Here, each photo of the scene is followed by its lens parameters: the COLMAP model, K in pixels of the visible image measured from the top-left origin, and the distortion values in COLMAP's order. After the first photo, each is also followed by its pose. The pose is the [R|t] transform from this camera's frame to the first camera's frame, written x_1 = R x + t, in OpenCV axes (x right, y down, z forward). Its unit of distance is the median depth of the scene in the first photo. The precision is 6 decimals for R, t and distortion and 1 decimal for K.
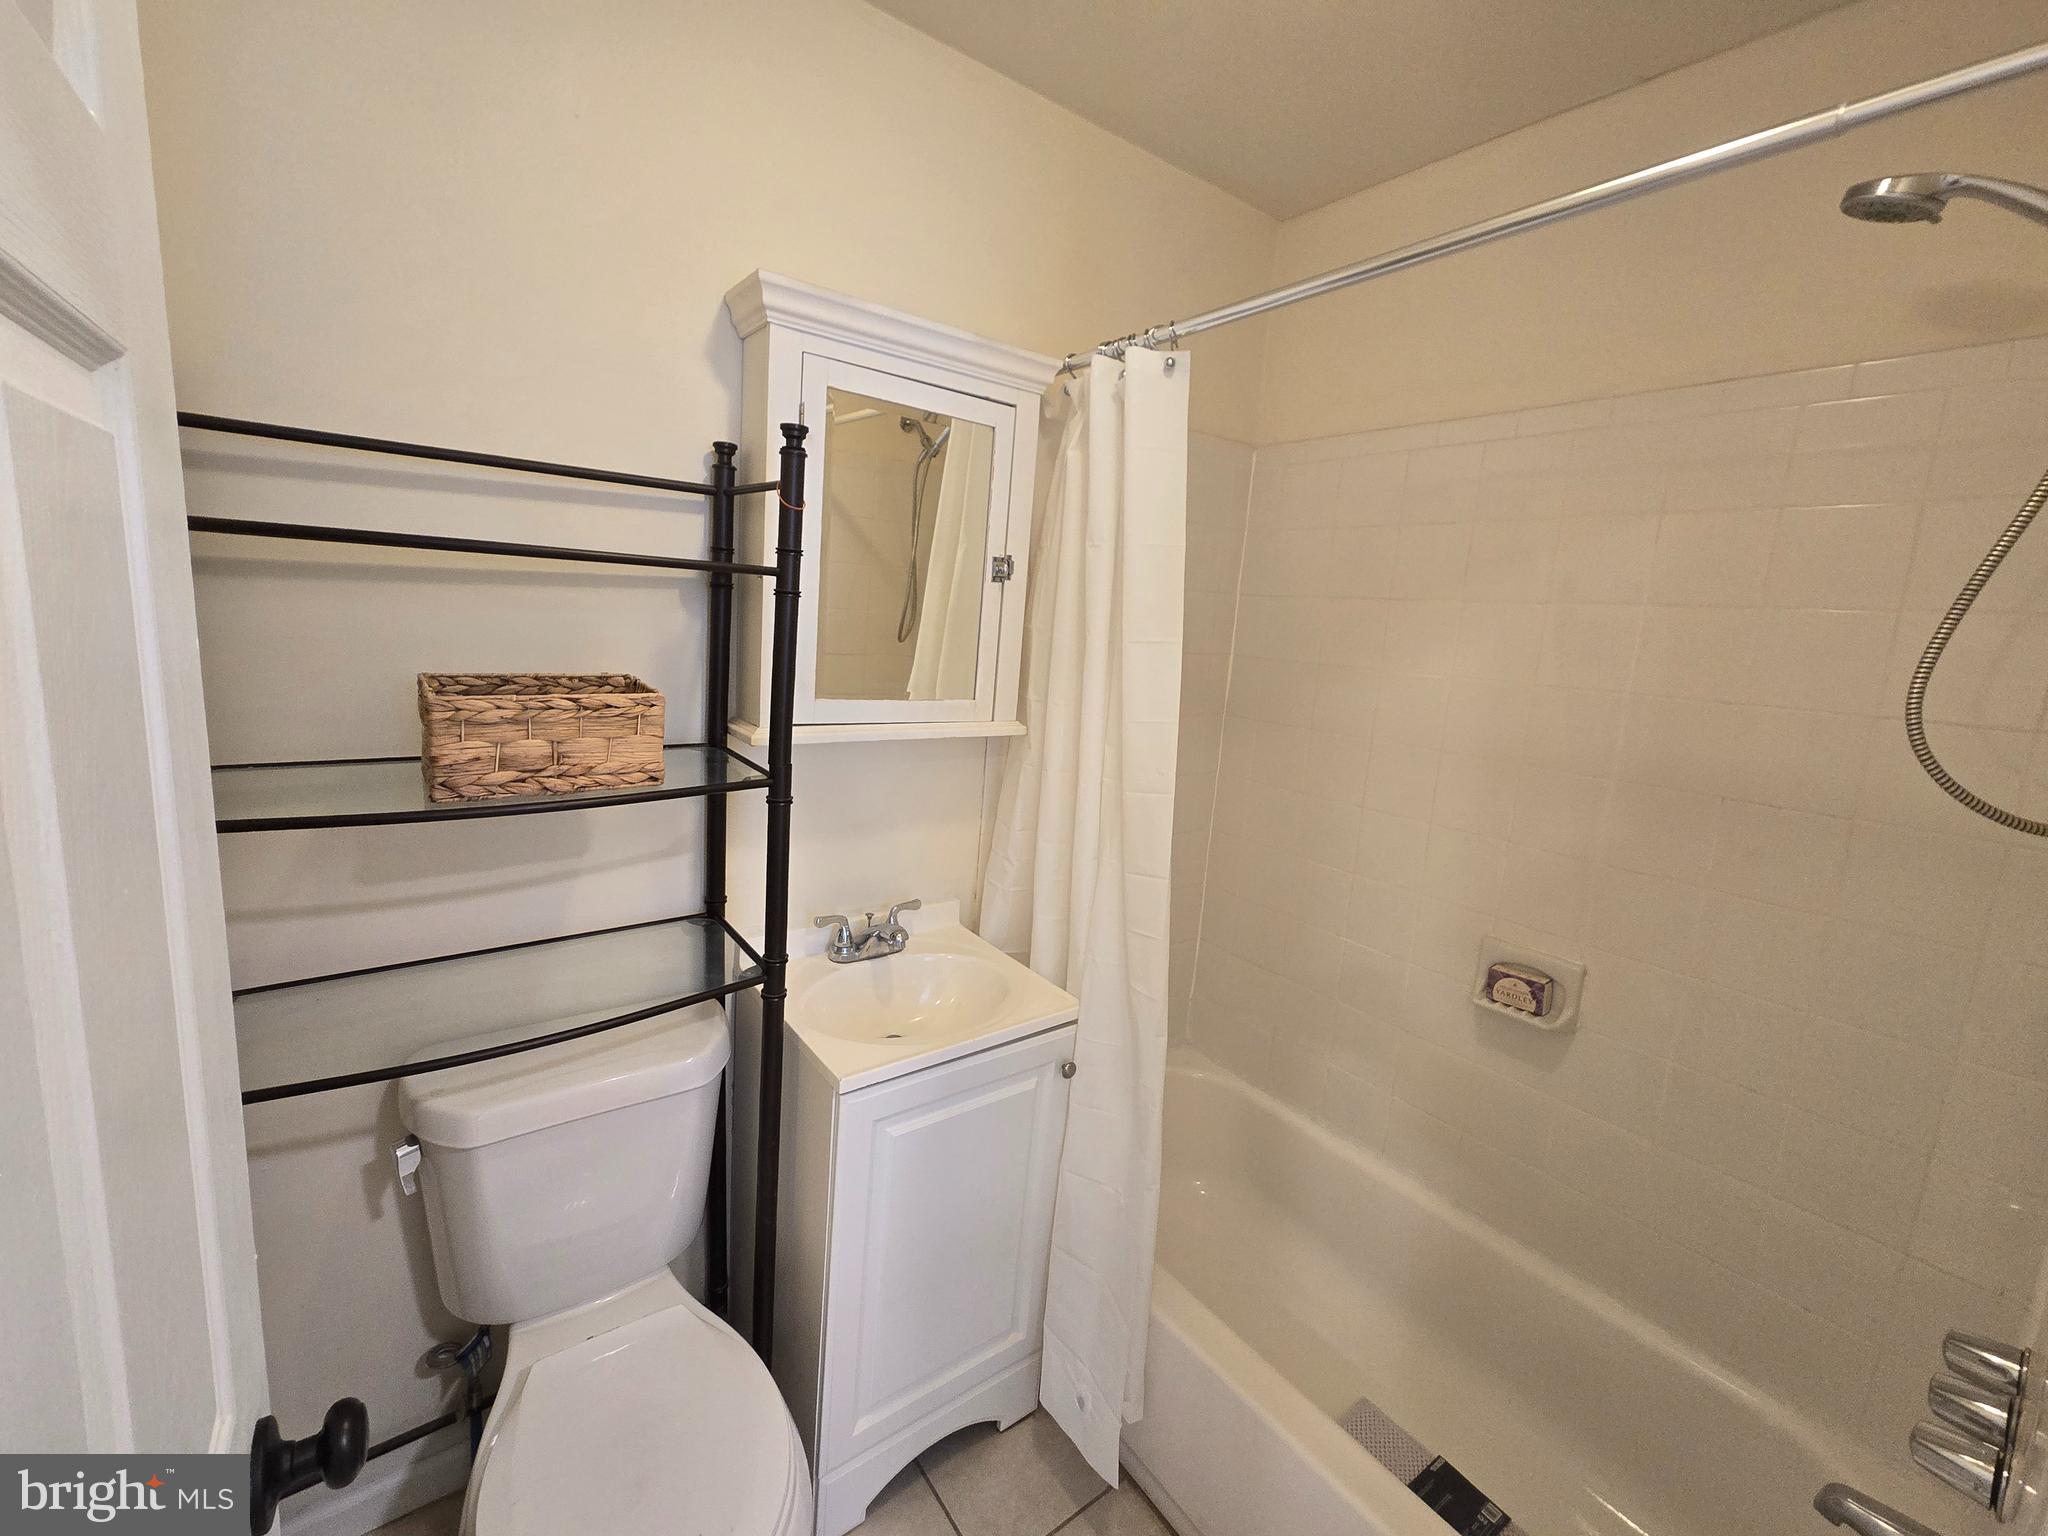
lens RADIAL K [[840.1, 0, 1024.0], [0, 840.1, 768.0], [0, 0, 1]] dist [0.000940, -0.001837]
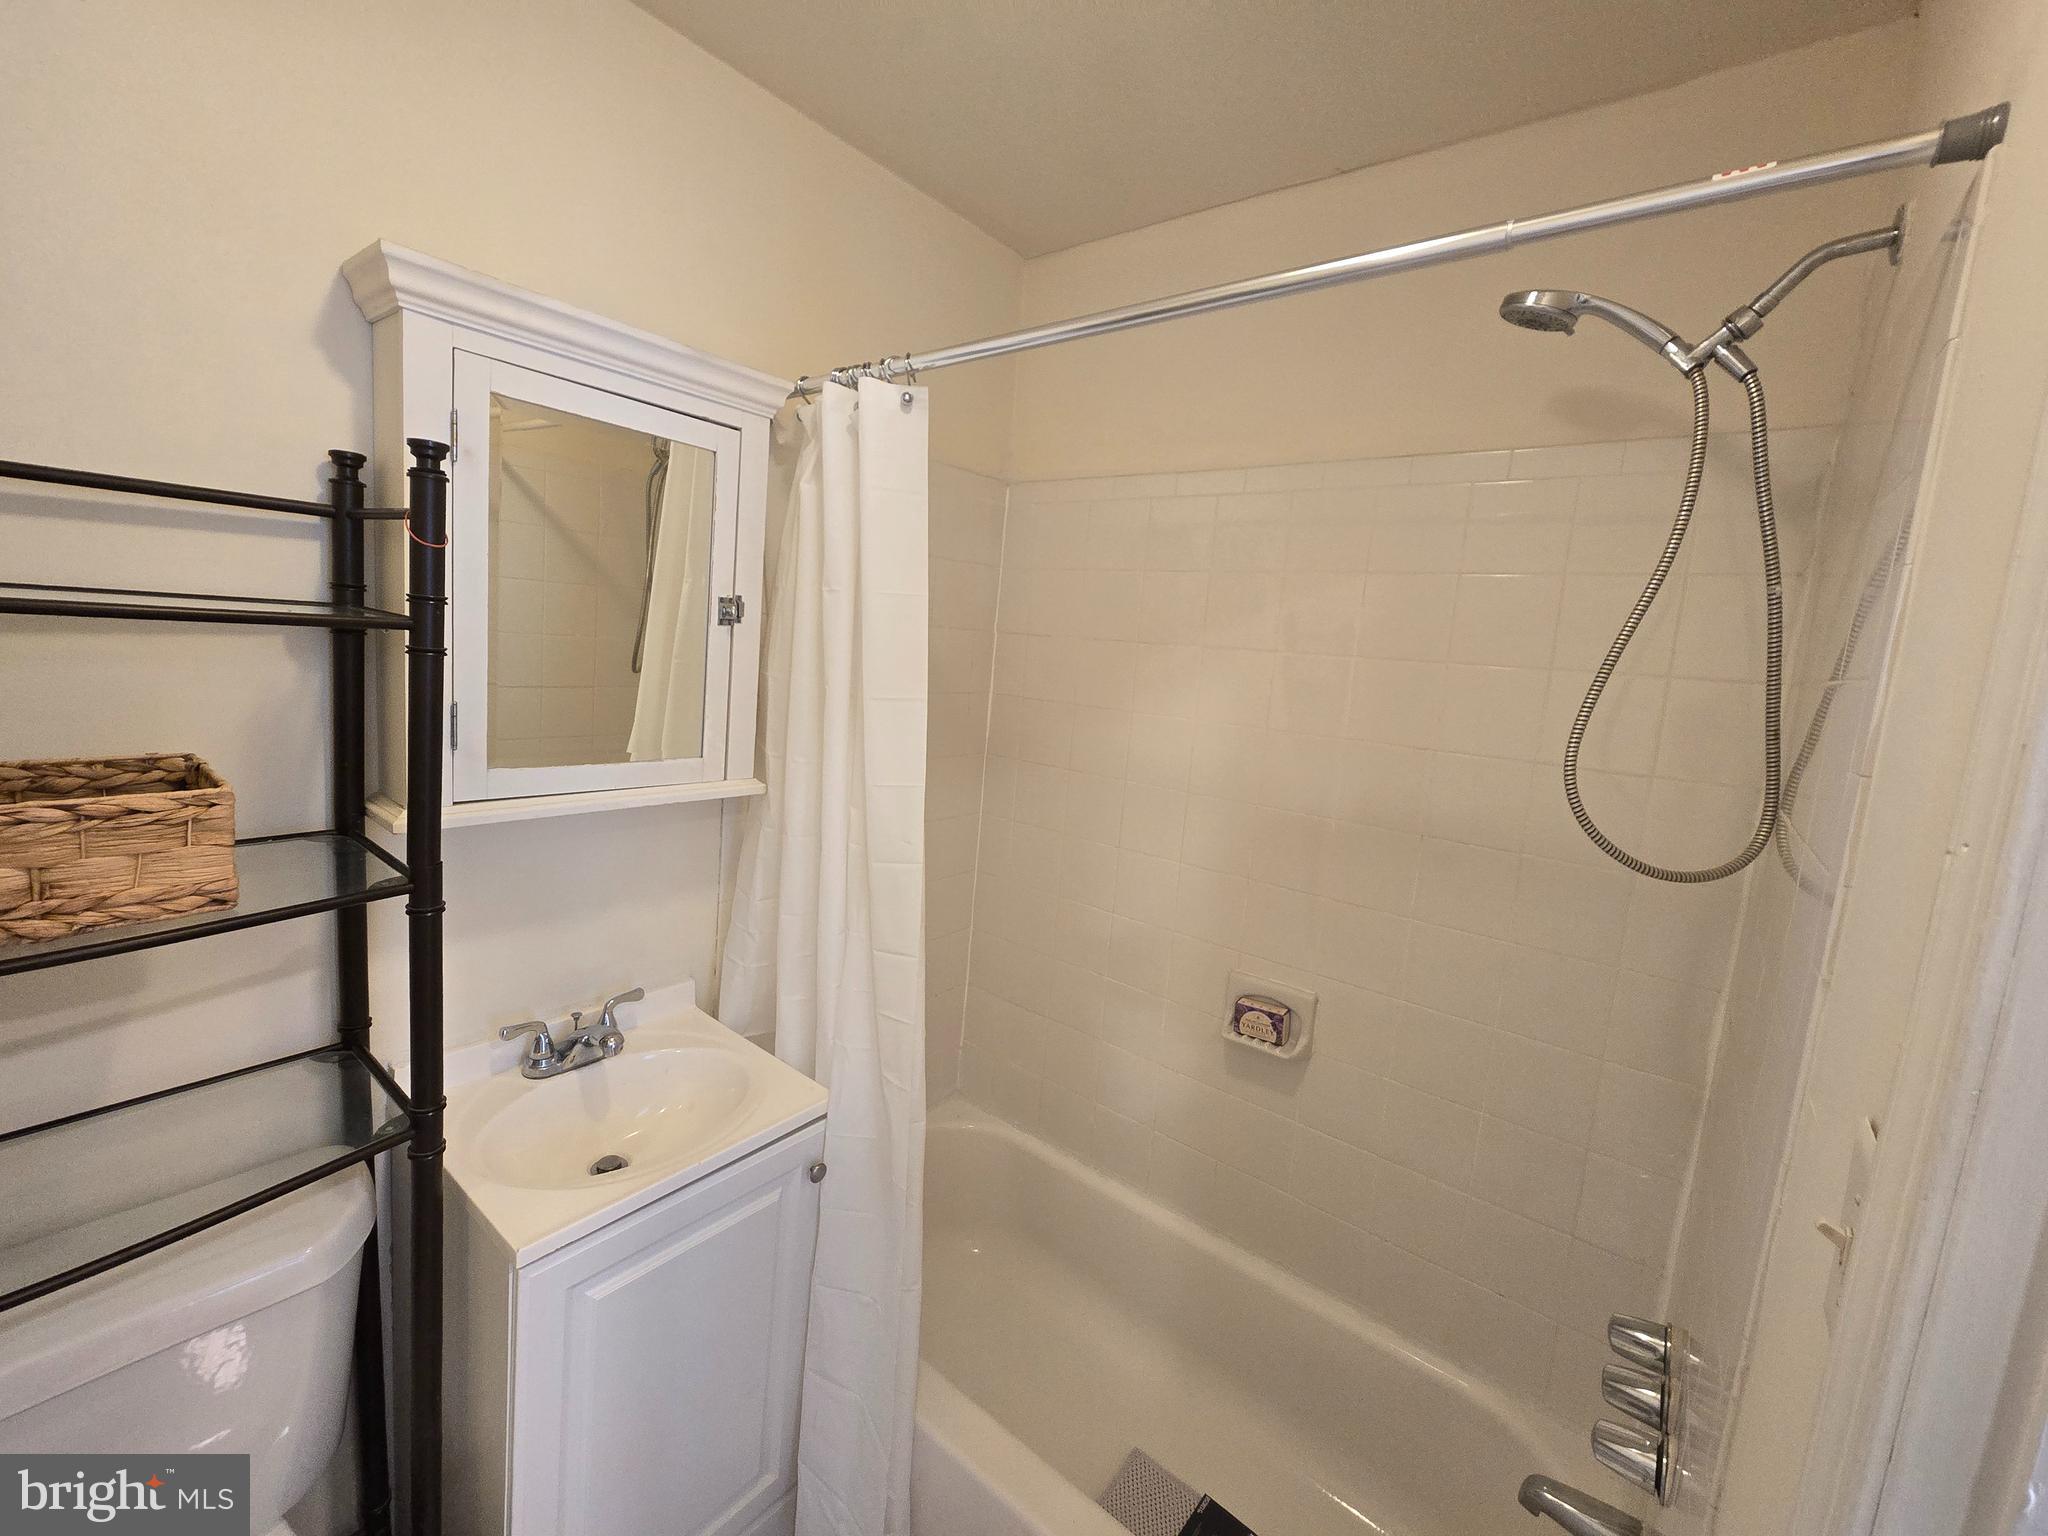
lens RADIAL K [[821.2, 0, 1024.0], [0, 821.2, 768.0], [0, 0, 1]] dist [-0.000922, 0.002850]
pose [[0.967527, -0.029574, 0.251033, 0.058292], [0.030296, 0.999540, 0.000991, -0.068240], [-0.250947, 0.006647, 0.967978, 0.086482]]
